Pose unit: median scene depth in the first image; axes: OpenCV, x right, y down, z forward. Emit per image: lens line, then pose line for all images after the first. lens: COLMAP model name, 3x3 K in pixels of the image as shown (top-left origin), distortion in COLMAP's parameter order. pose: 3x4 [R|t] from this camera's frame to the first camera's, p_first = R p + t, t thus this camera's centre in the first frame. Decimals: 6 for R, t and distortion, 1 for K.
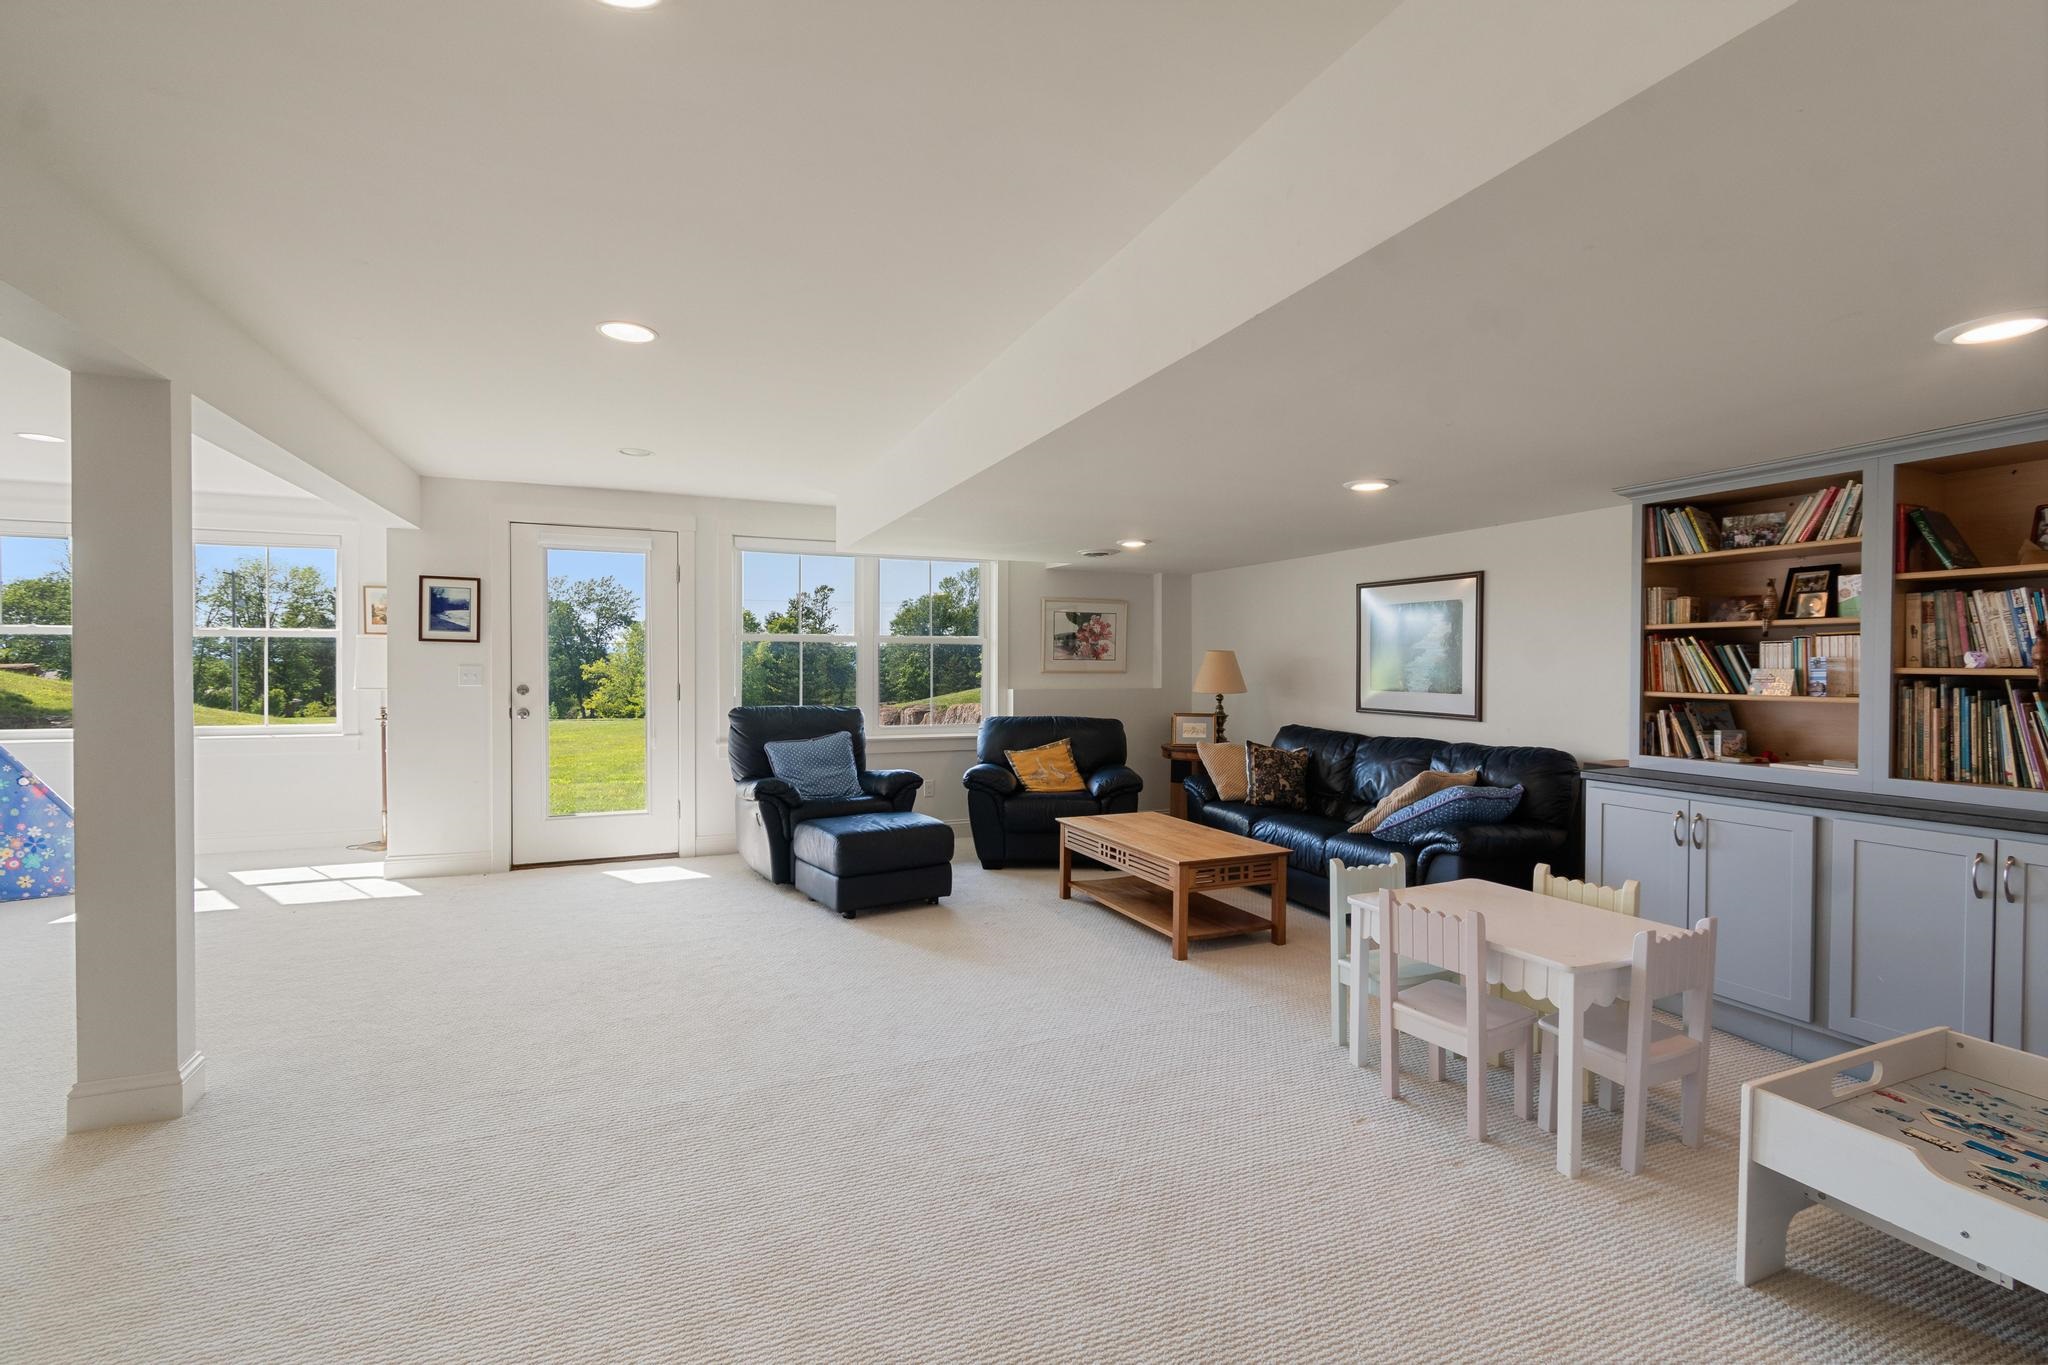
lens RADIAL K [[942.7, 0, 1026.6], [0, 942.7, 679.7], [0, 0, 1]] dist [-0.001943, -0.000248]
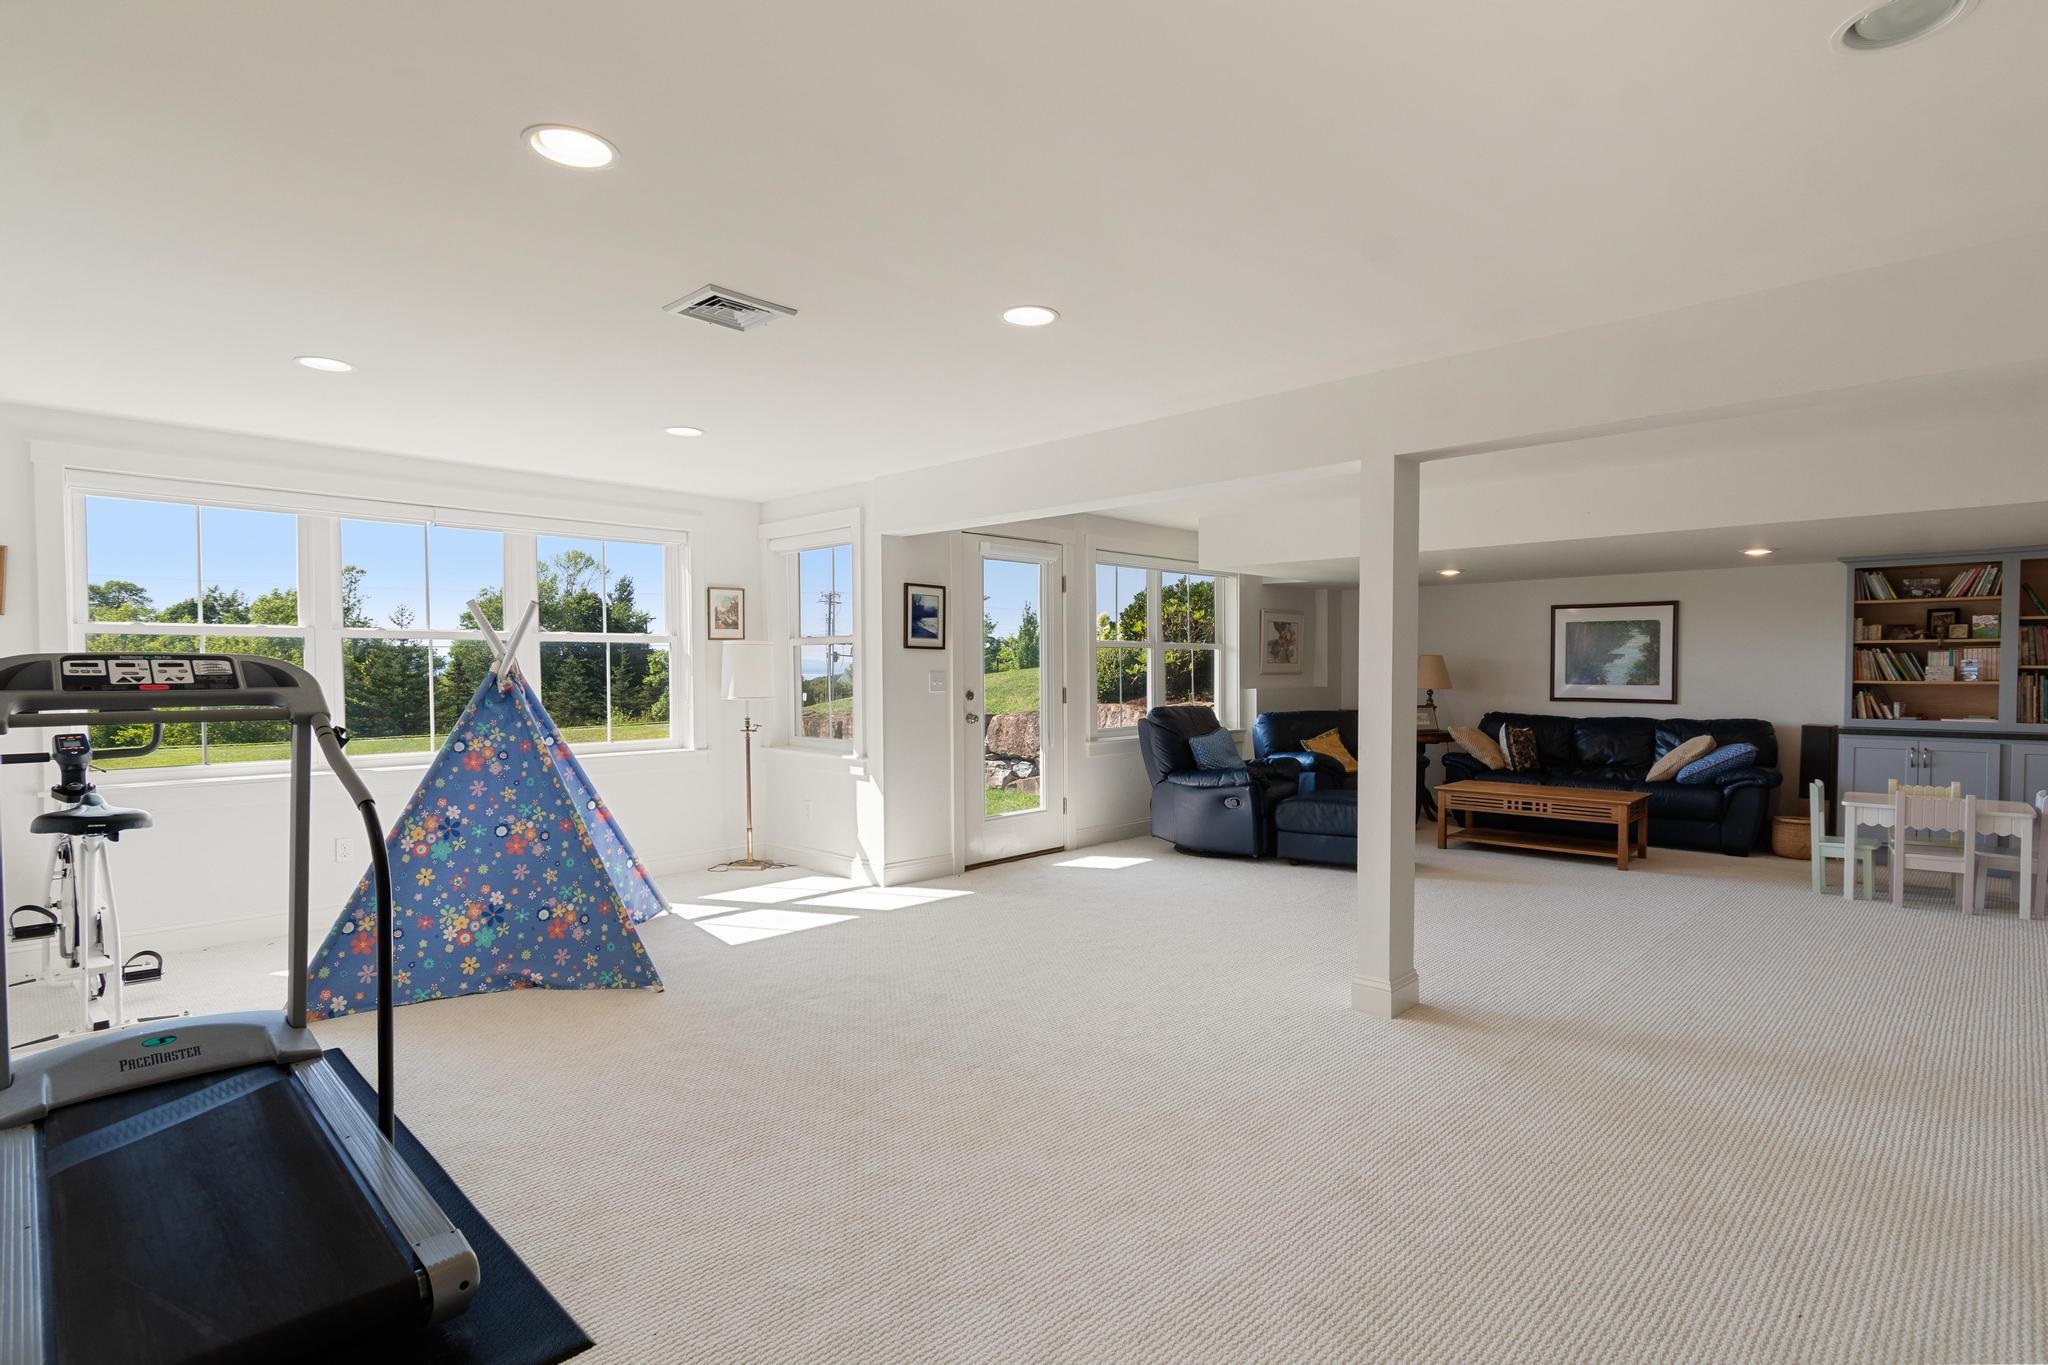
lens RADIAL K [[1057.3, 0, 1027.8], [0, 1057.3, 683.5], [0, 0, 1]] dist [-0.000233, -0.000301]
pose [[0.914955, -0.013420, 0.403334, -1.440413], [0.013416, 0.999906, 0.002837, -0.007105], [-0.403334, 0.002815, 0.915049, -0.124059]]
